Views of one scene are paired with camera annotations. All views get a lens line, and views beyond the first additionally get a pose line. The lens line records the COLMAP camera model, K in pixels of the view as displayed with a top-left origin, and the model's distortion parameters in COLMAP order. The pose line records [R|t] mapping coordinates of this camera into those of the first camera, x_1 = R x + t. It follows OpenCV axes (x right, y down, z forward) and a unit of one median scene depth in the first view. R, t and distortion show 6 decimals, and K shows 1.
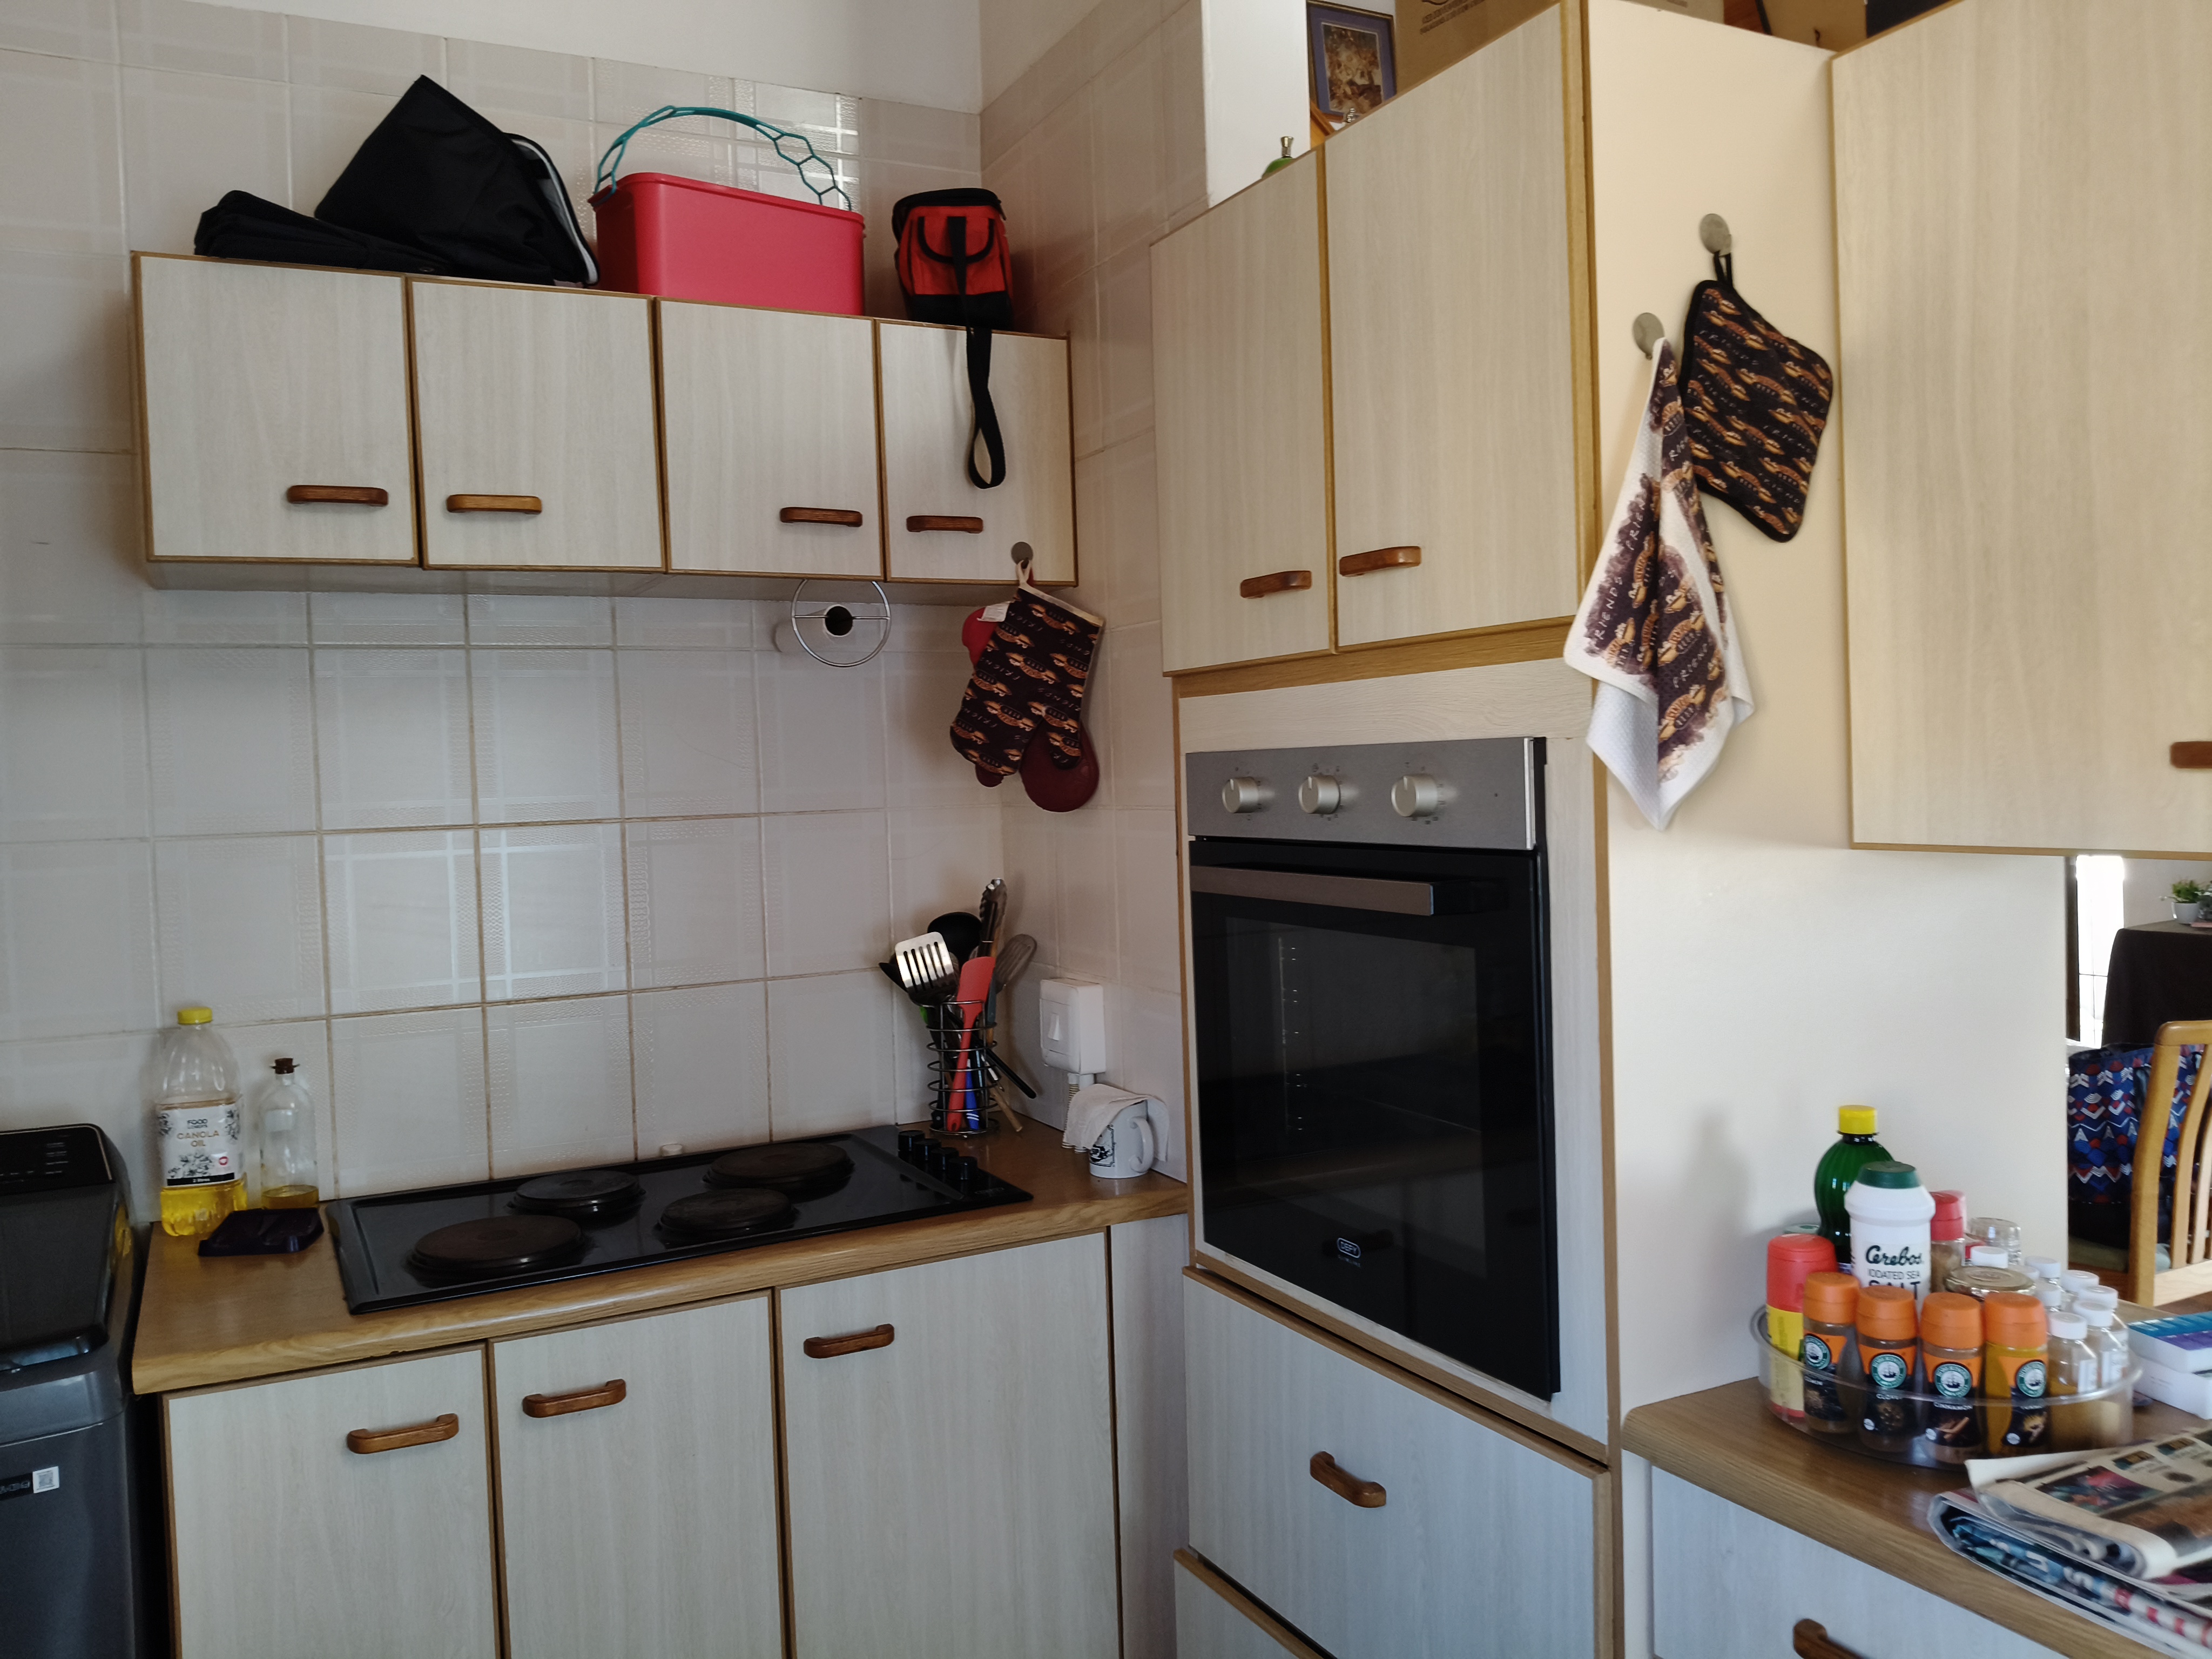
lens RADIAL K [[1691.5, 0, 1098.9], [0, 1691.5, 822.1], [0, 0, 1]] dist [0.059522, -0.115035]
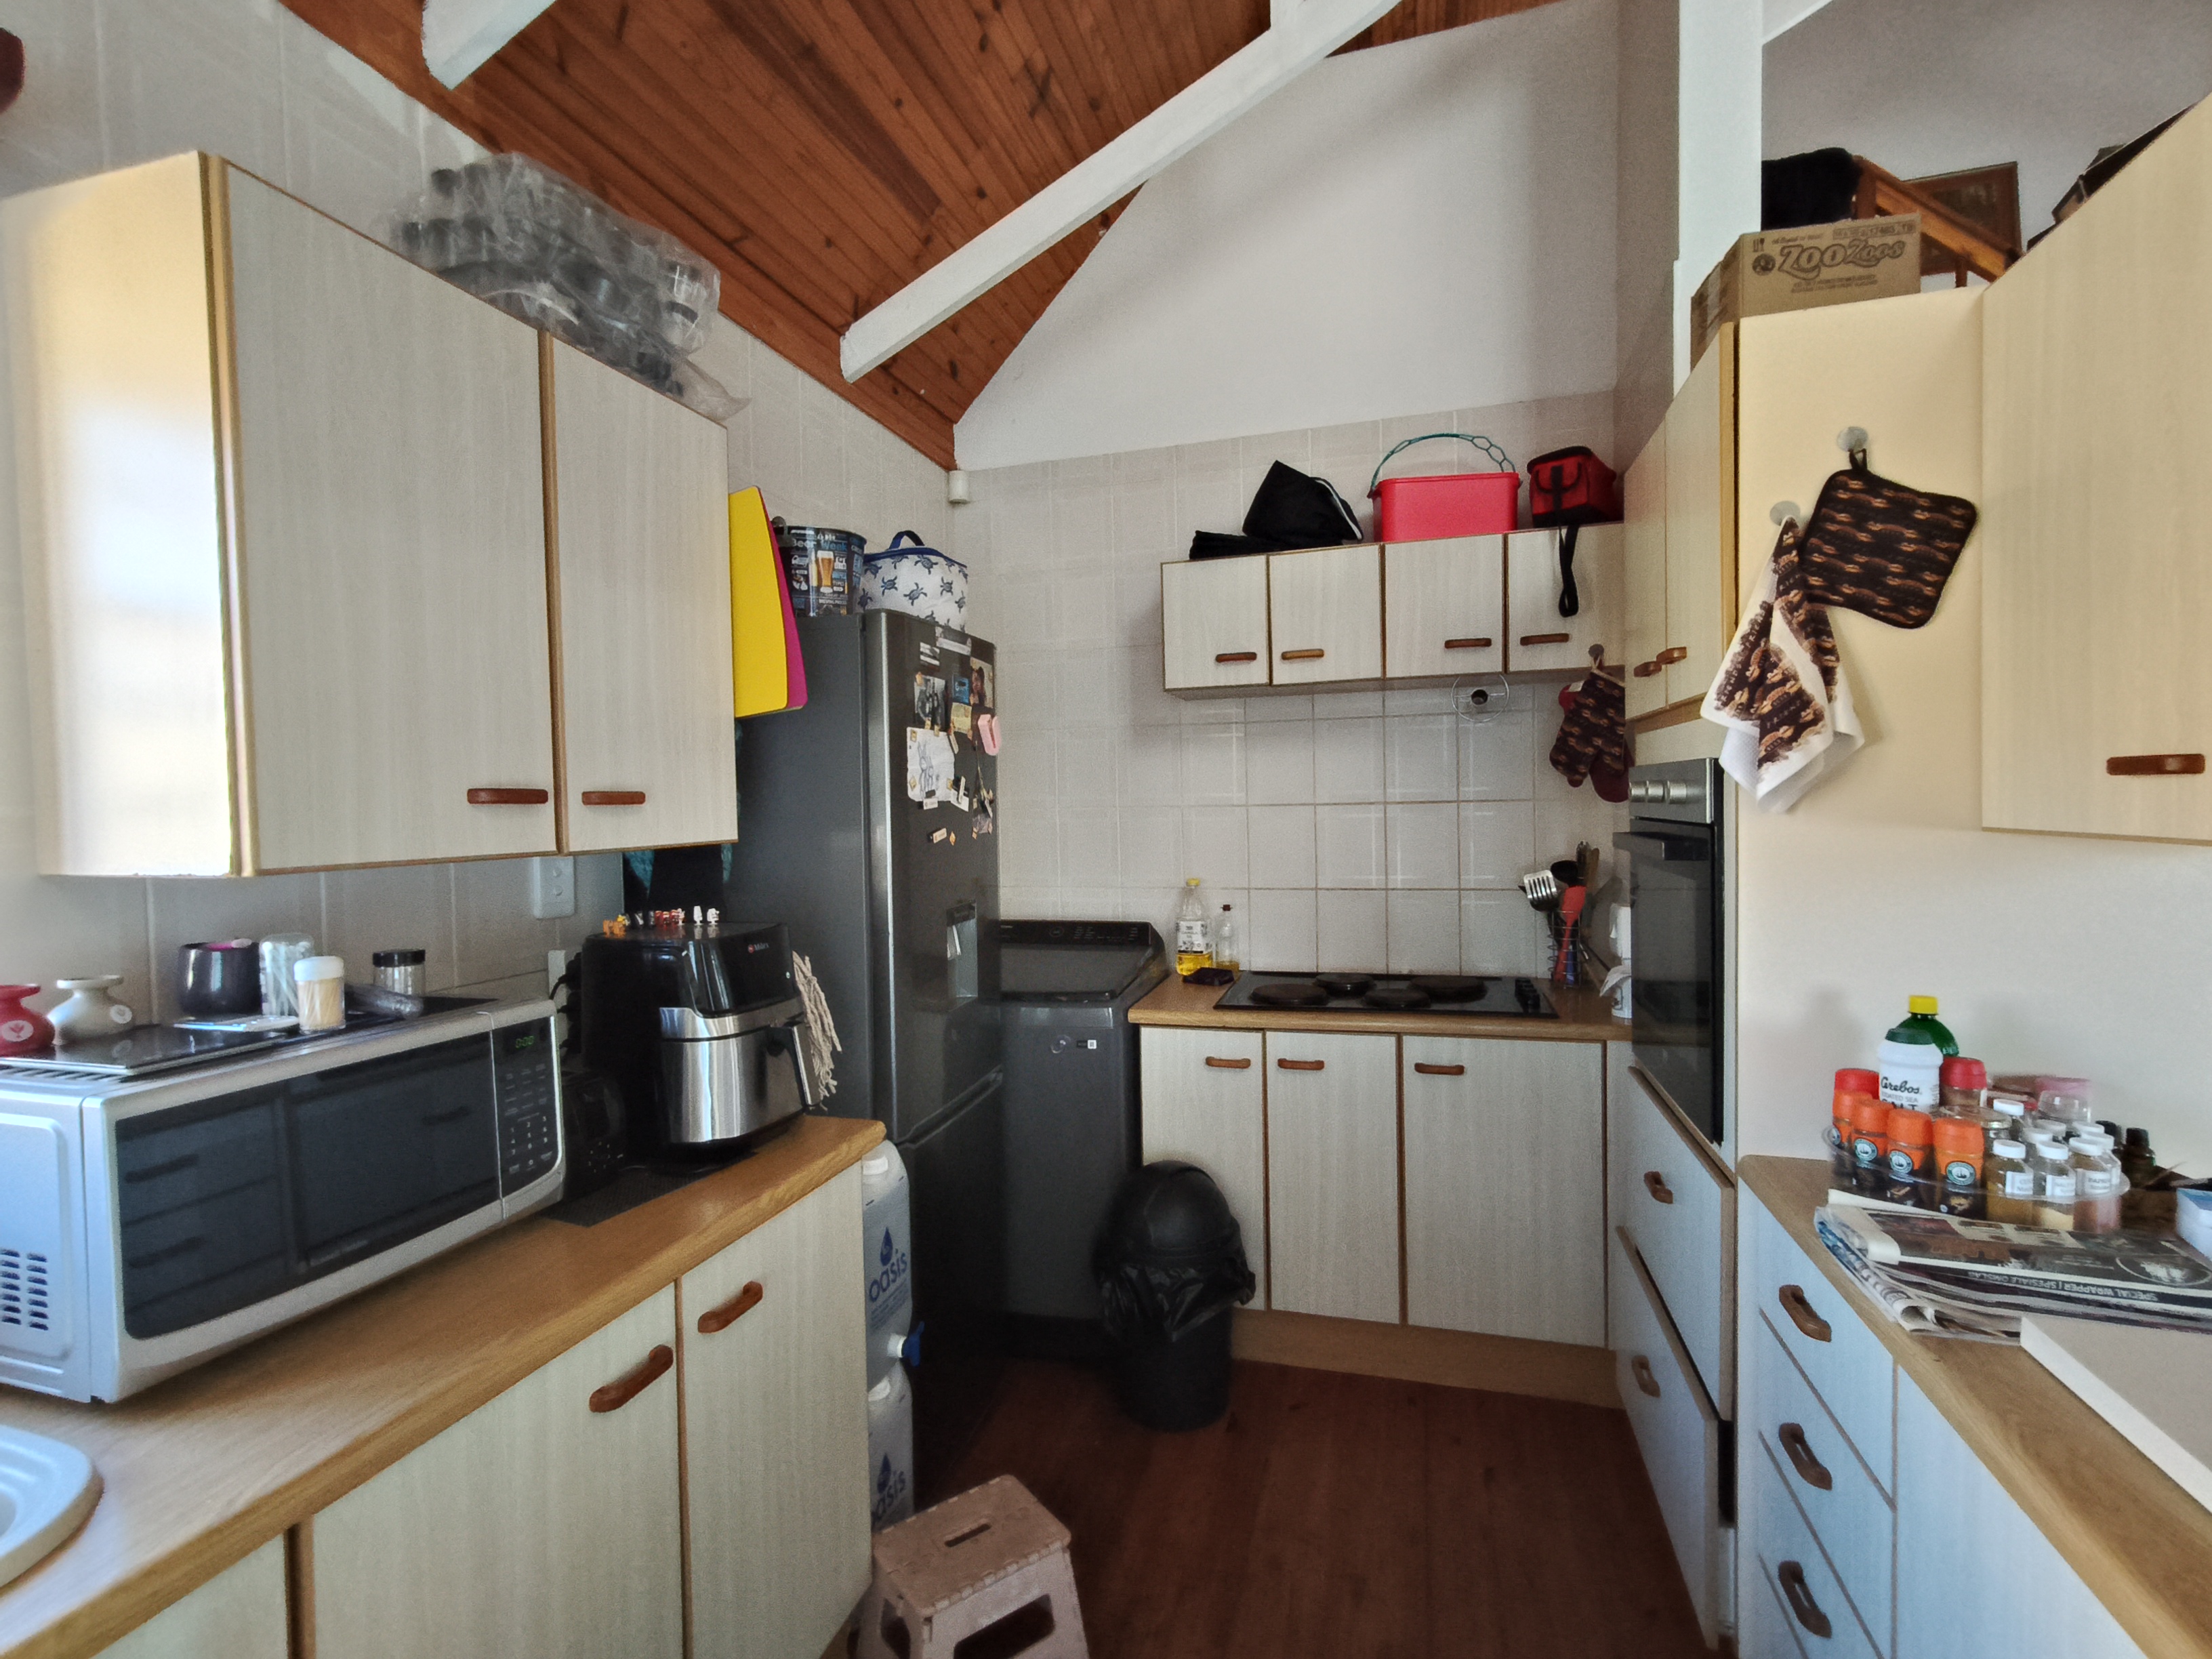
lens RADIAL K [[1030.6, 0, 1104.2], [0, 1030.6, 832.0], [0, 0, 1]] dist [0.013876, -0.000890]
pose [[0.731890, 0.035887, -0.680478, 0.436535], [-0.020765, 0.999323, 0.030369, 0.004583], [0.681107, -0.008097, 0.732139, -0.154577]]
